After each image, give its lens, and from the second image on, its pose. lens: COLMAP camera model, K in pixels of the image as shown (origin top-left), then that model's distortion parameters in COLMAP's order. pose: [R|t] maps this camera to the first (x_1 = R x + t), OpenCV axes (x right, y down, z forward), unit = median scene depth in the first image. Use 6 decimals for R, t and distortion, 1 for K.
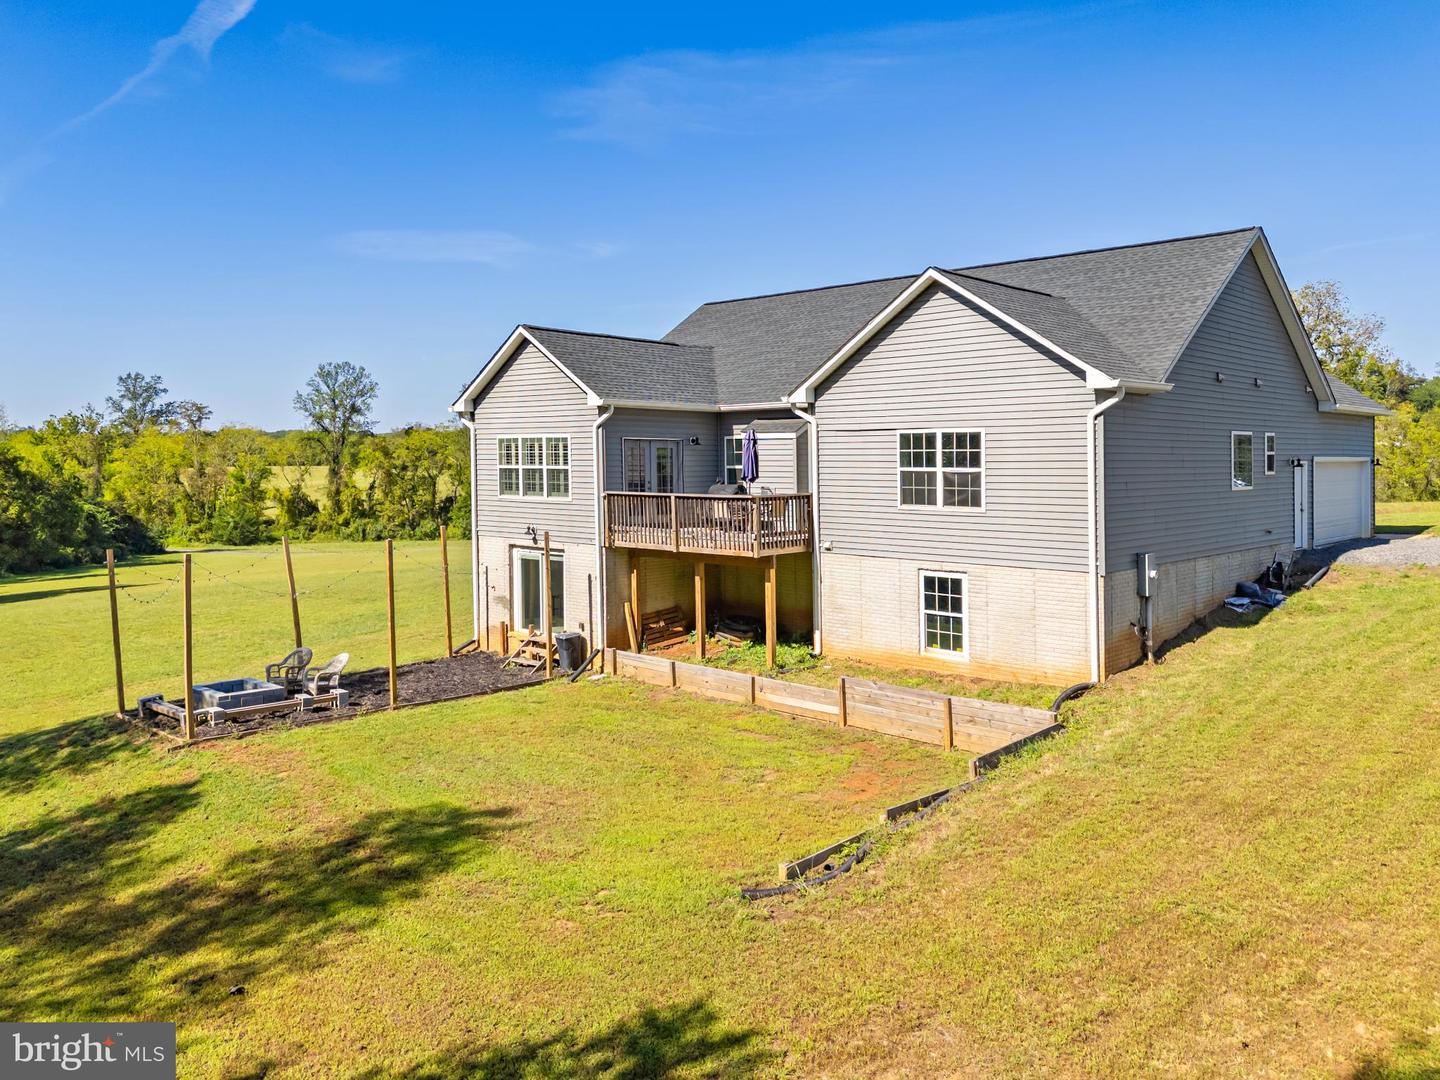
lens RADIAL K [[1036.0, 0, 626.1], [0, 1036.0, 541.0], [0, 0, 1]] dist [0.034300, -0.001030]
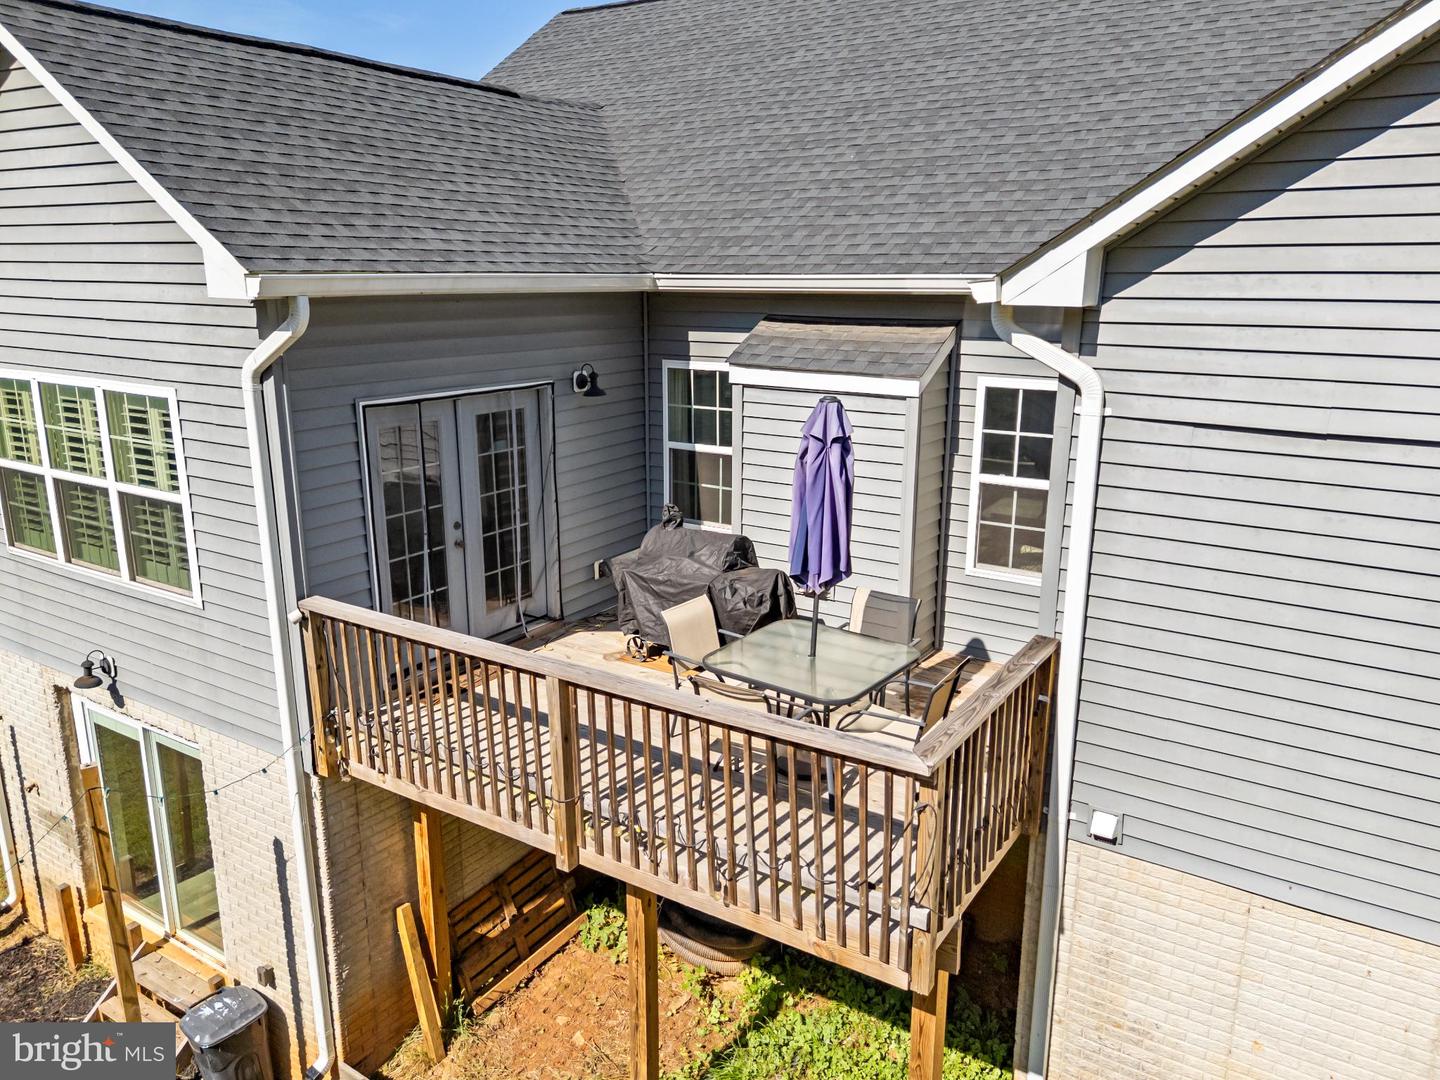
lens RADIAL K [[1036.0, 0, 626.1], [0, 1036.0, 541.0], [0, 0, 1]] dist [0.034300, -0.001030]
pose [[0.984075, -0.045383, 0.171864, 0.021268], [0.013376, 0.983024, 0.182988, -0.129007], [-0.177251, -0.177775, 0.967976, 0.786311]]
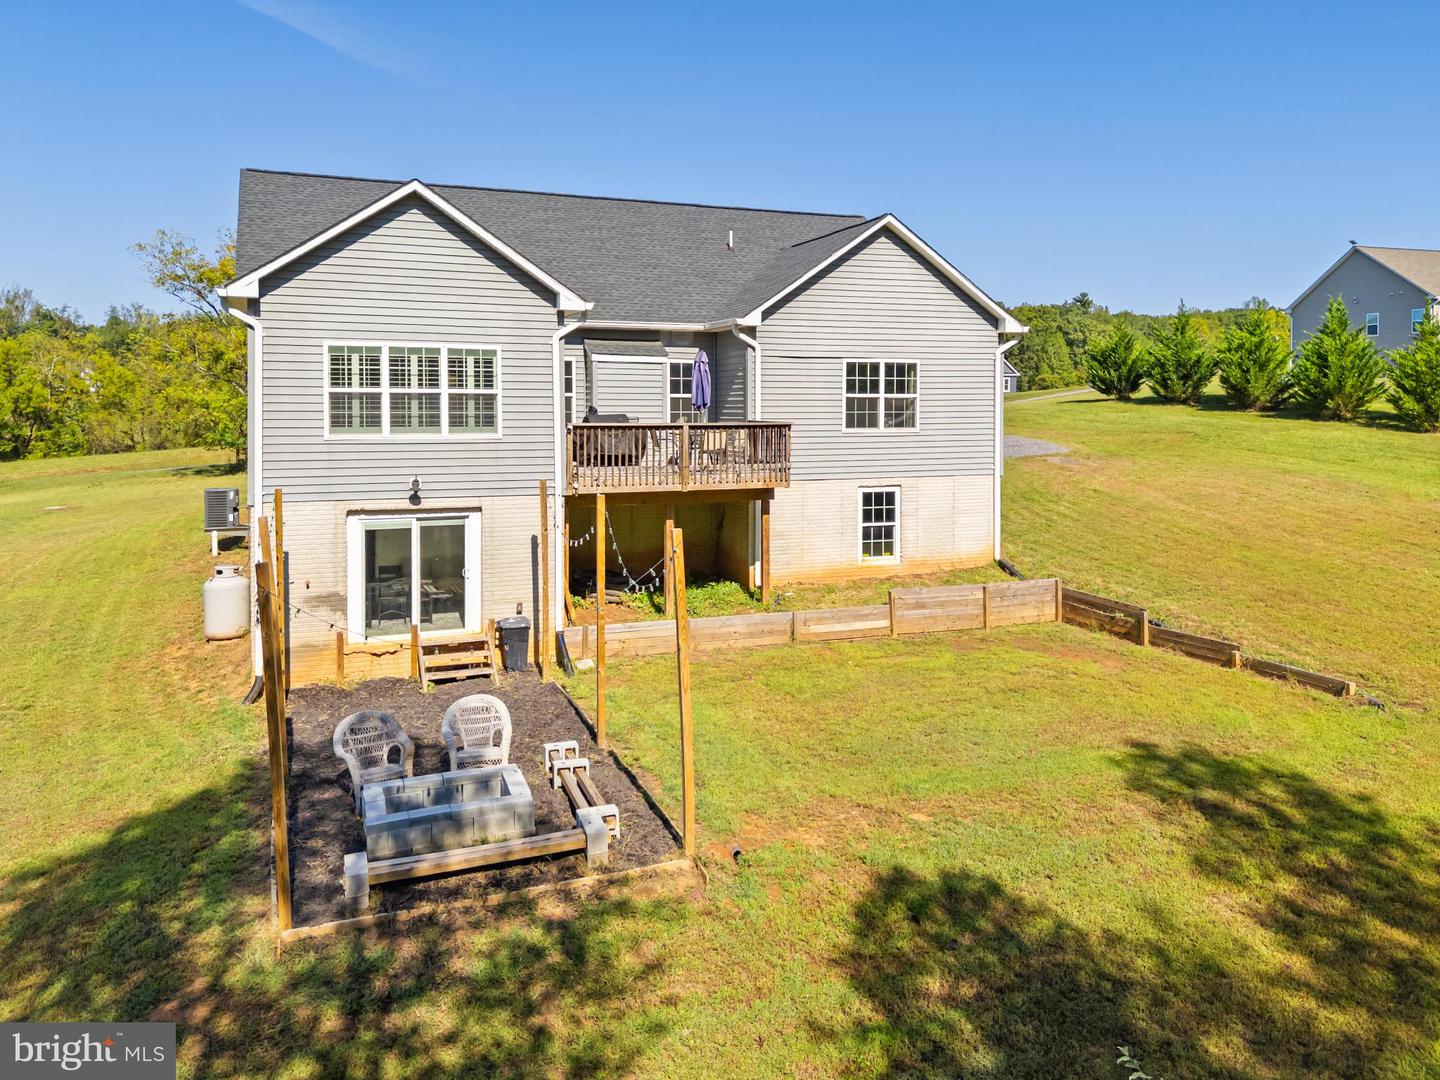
lens RADIAL K [[1129.2, 0, 724.1], [0, 1129.2, 464.0], [0, 0, 1]] dist [0.037087, -0.005478]
pose [[0.403243, -0.045798, 0.913946, -0.822411], [0.069720, 0.997382, 0.019217, -0.028218], [-0.912433, 0.055971, 0.405380, 0.618315]]
